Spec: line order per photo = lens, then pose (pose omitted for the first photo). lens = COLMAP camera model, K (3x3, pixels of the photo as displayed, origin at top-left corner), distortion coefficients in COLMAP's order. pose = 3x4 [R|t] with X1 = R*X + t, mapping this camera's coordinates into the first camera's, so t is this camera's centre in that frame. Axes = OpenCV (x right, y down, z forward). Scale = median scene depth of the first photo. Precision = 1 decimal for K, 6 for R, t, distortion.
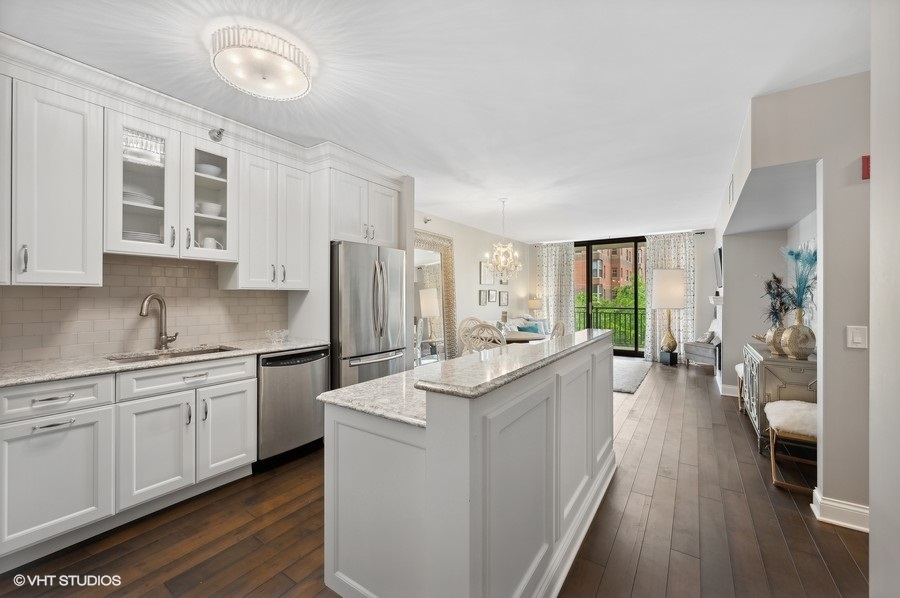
lens RADIAL K [[359.6, 0, 450.0], [0, 359.6, 295.4], [0, 0, 1]] dist [-0.000835, 0.000052]
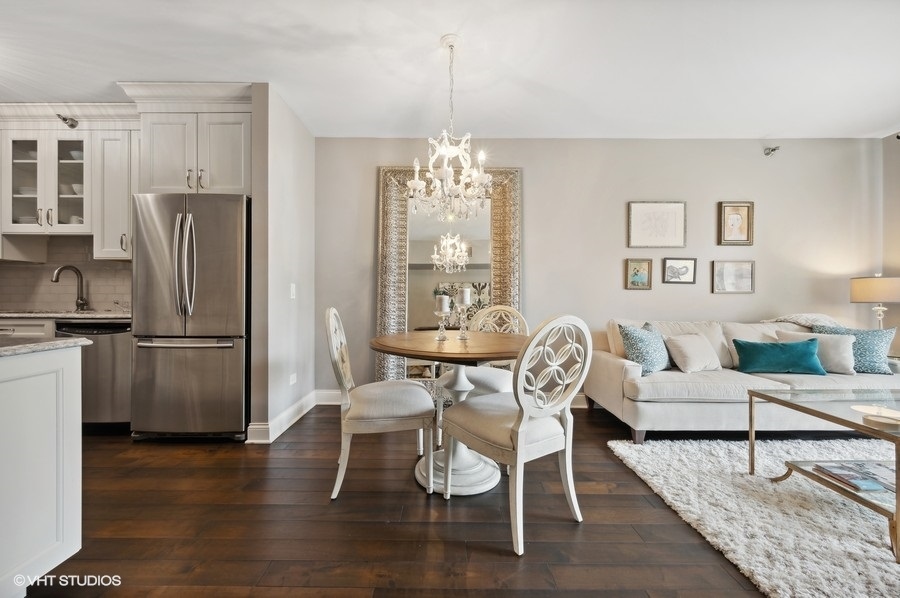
lens RADIAL K [[359.6, 0, 446.7], [0, 359.6, 297.5], [0, 0, 1]] dist [-0.000835, 0.000052]
pose [[0.561594, 0.004387, -0.827401, 0.758510], [-0.000350, 0.999987, 0.005065, 0.077593], [0.827413, -0.002555, 0.561588, 1.075452]]
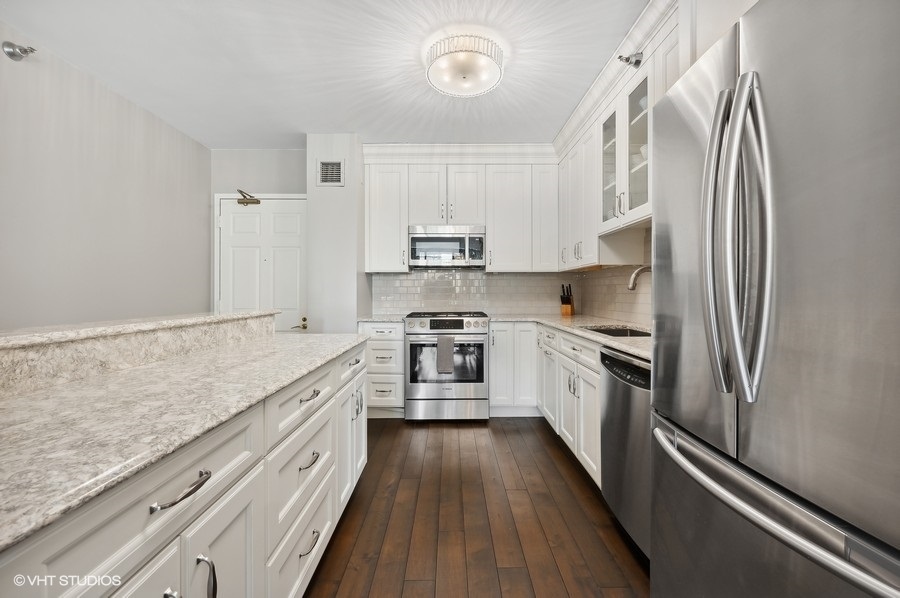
lens RADIAL K [[359.6, 0, 455.0], [0, 359.6, 288.7], [0, 0, 1]] dist [-0.000835, 0.000052]
pose [[-0.823148, -0.001417, -0.567825, 0.090371], [0.003822, 0.999960, -0.008034, 0.044244], [0.567814, -0.008784, -0.823110, 1.133726]]
